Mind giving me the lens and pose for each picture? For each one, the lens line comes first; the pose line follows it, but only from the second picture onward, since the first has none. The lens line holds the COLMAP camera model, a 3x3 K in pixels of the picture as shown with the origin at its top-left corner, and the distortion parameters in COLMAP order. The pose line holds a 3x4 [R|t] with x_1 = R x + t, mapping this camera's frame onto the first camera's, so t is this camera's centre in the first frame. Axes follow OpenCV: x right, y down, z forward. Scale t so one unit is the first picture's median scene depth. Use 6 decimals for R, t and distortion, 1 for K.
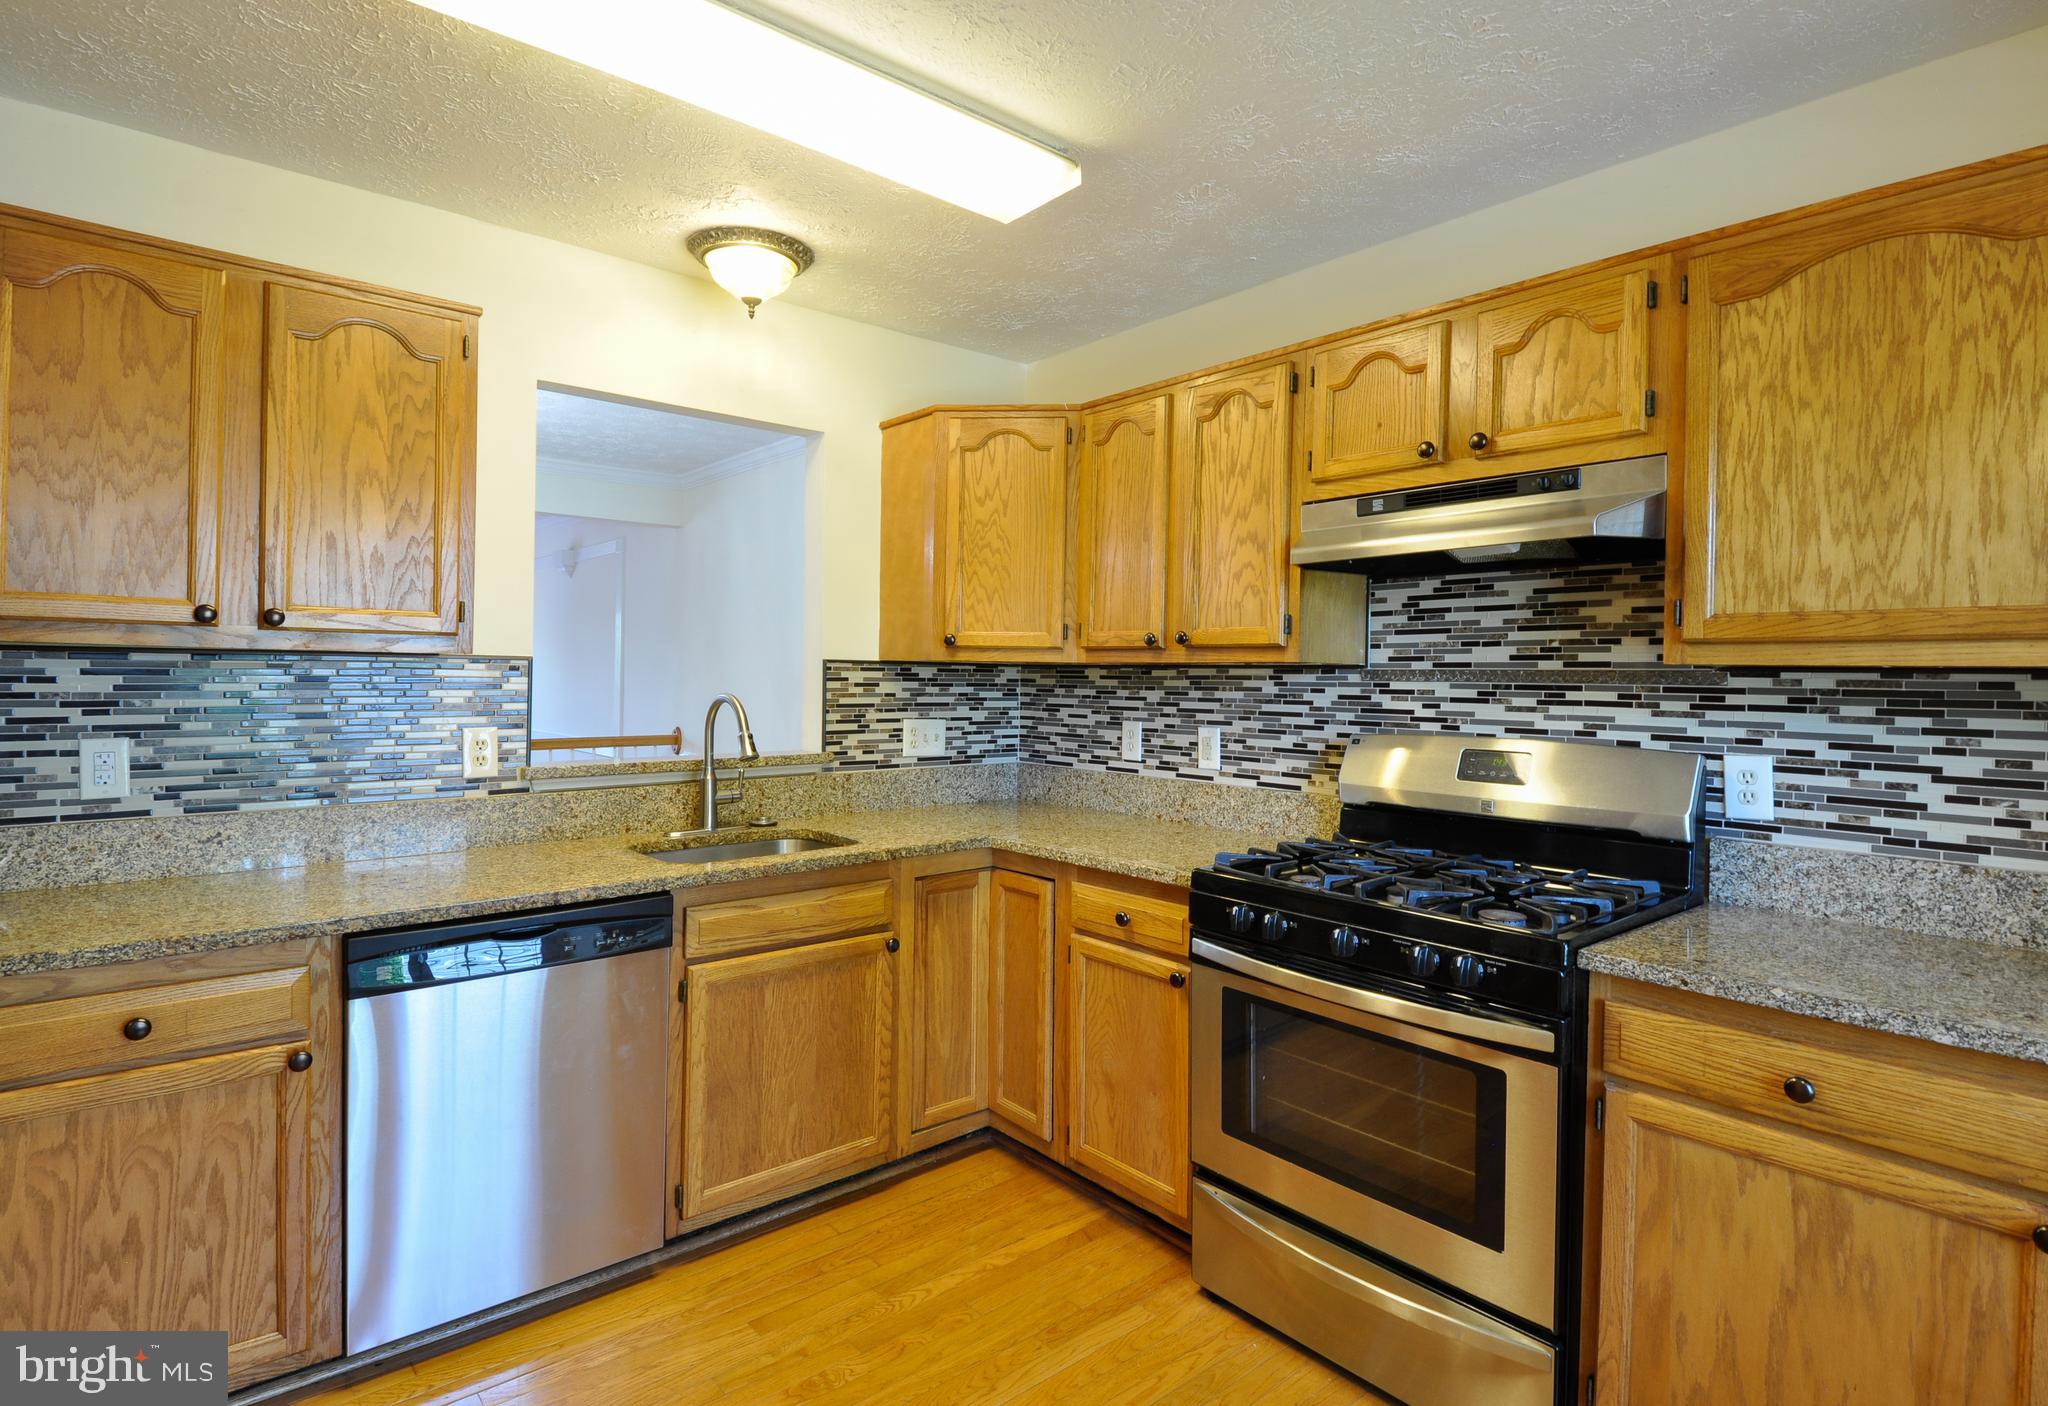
lens RADIAL K [[1072.0, 0, 1021.5], [0, 1072.0, 677.7], [0, 0, 1]] dist [0.065670, -0.043053]
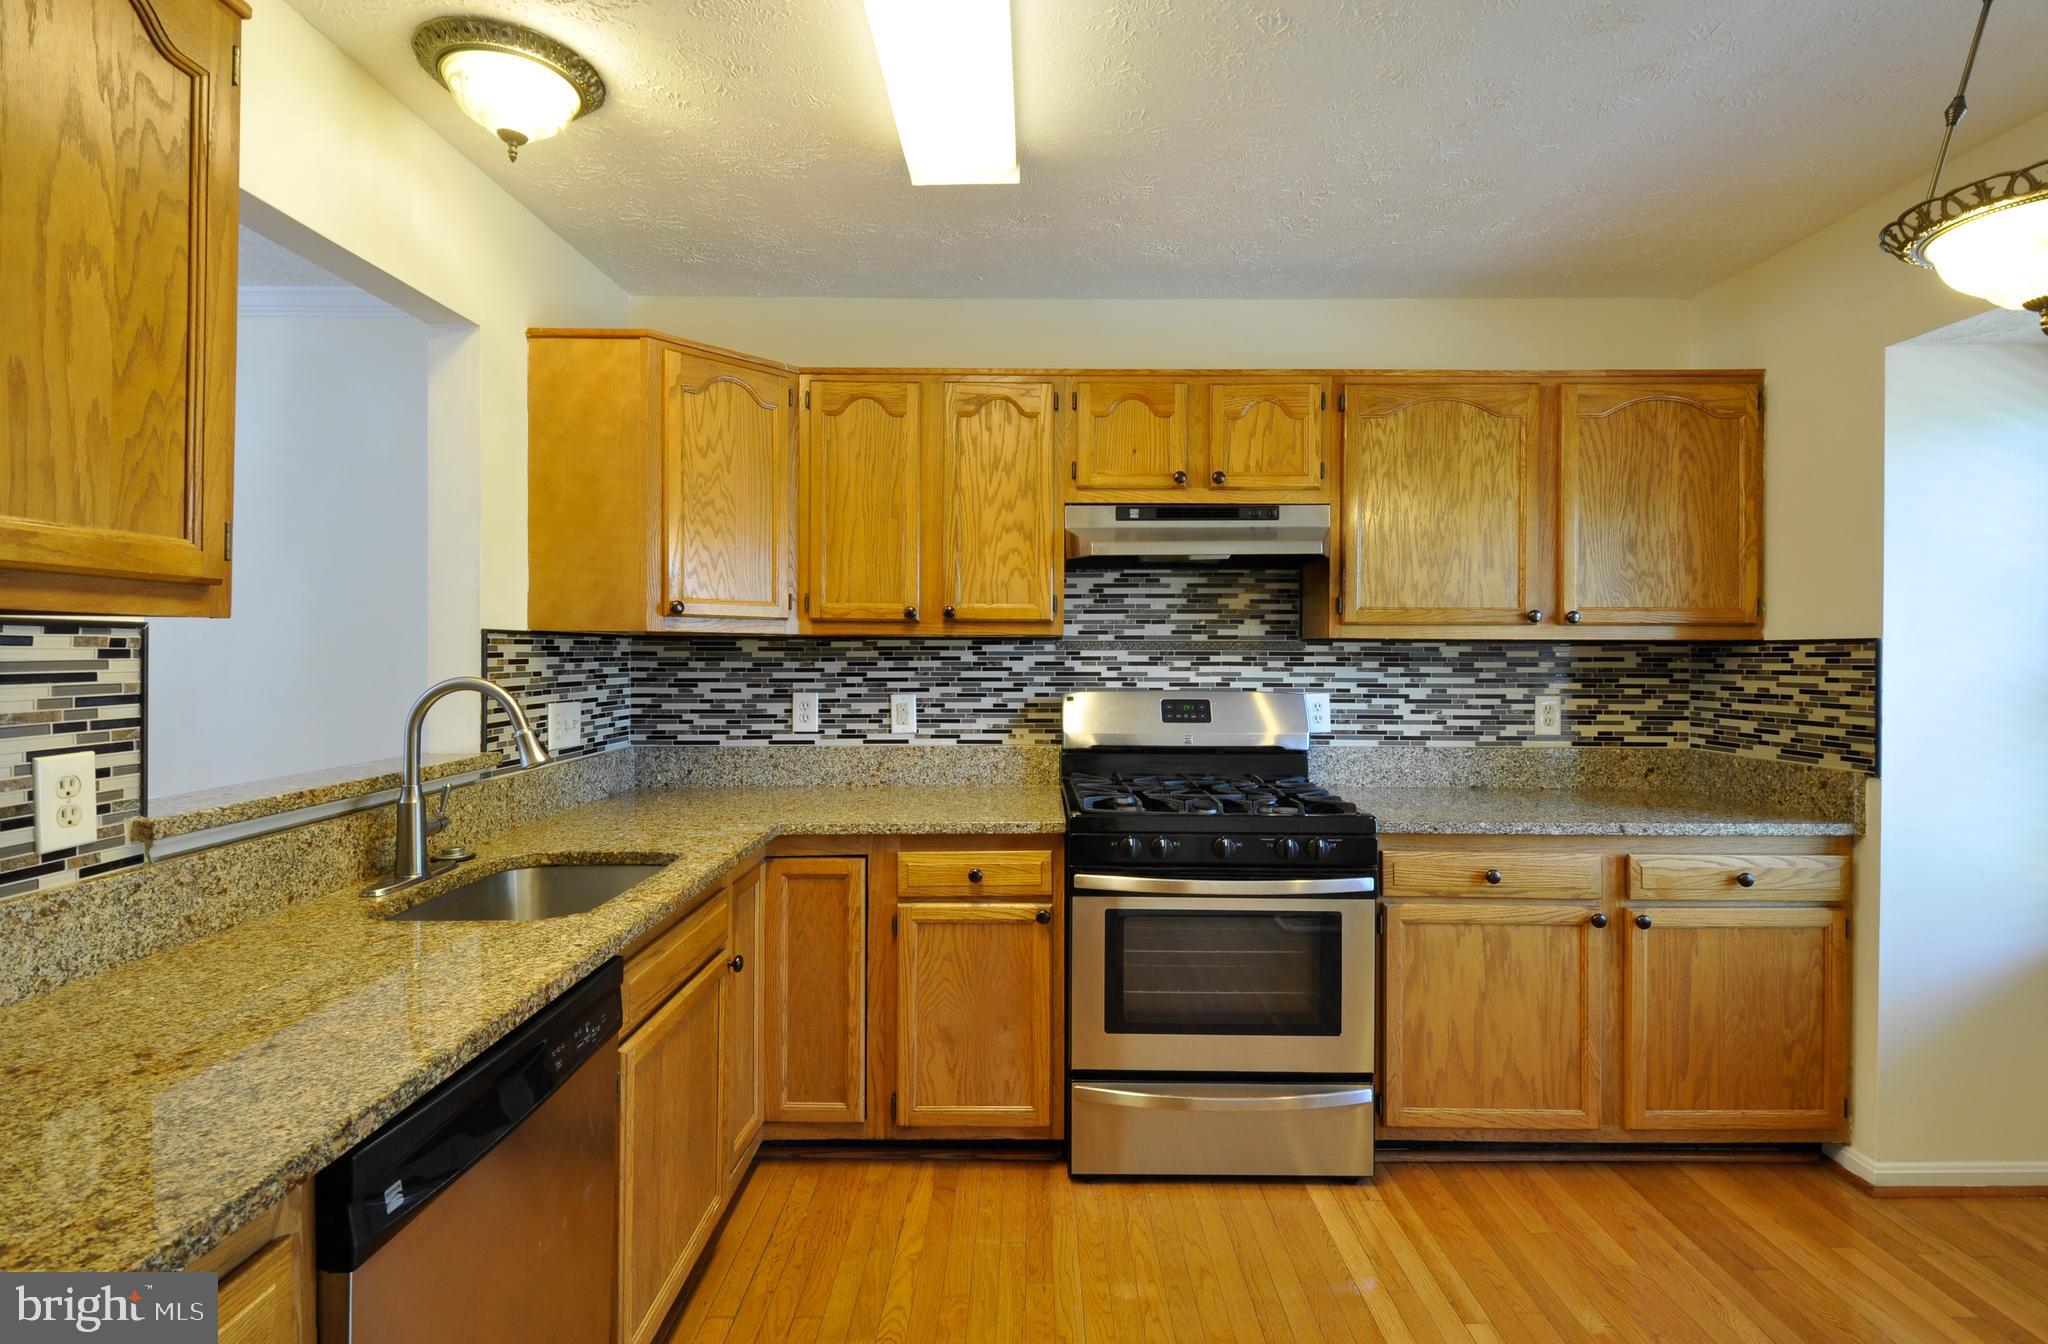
lens RADIAL K [[961.6, 0, 1054.5], [0, 961.6, 652.5], [0, 0, 1]] dist [0.074660, -0.034669]
pose [[0.637720, -0.012322, 0.770170, -0.568891], [0.006514, 0.999923, 0.010604, -0.006409], [-0.770241, -0.001746, 0.637751, 0.316791]]
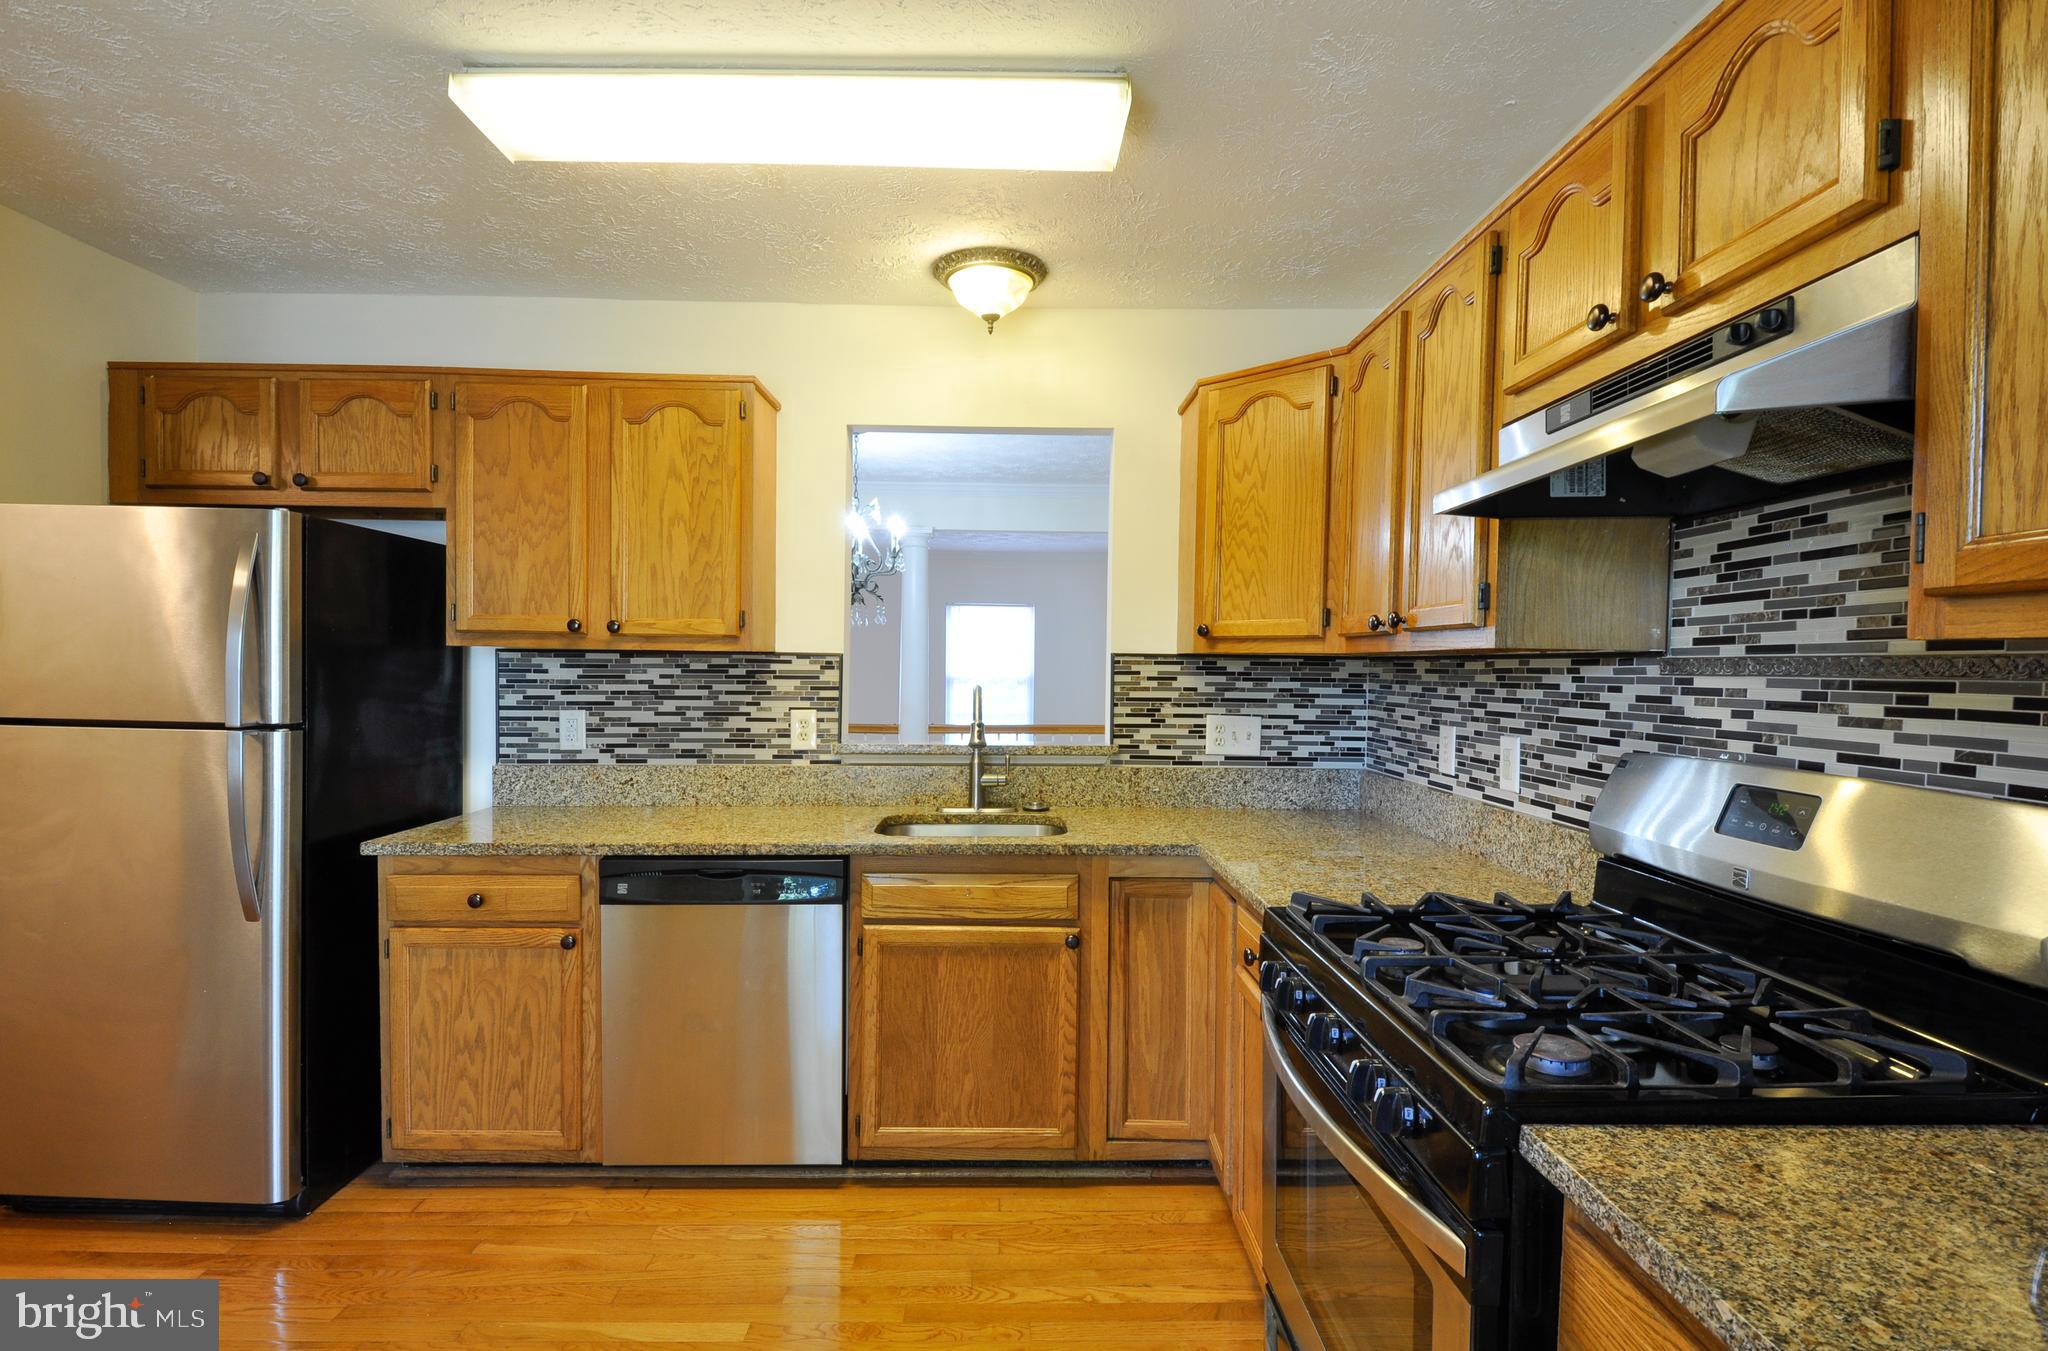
lens RADIAL K [[1006.2, 0, 1015.9], [0, 1006.2, 687.4], [0, 0, 1]] dist [0.078859, -0.068705]
pose [[0.765365, 0.010414, -0.643512, 0.445421], [-0.002462, 0.999909, 0.013254, 0.003348], [0.643591, -0.008560, 0.765321, 0.266175]]
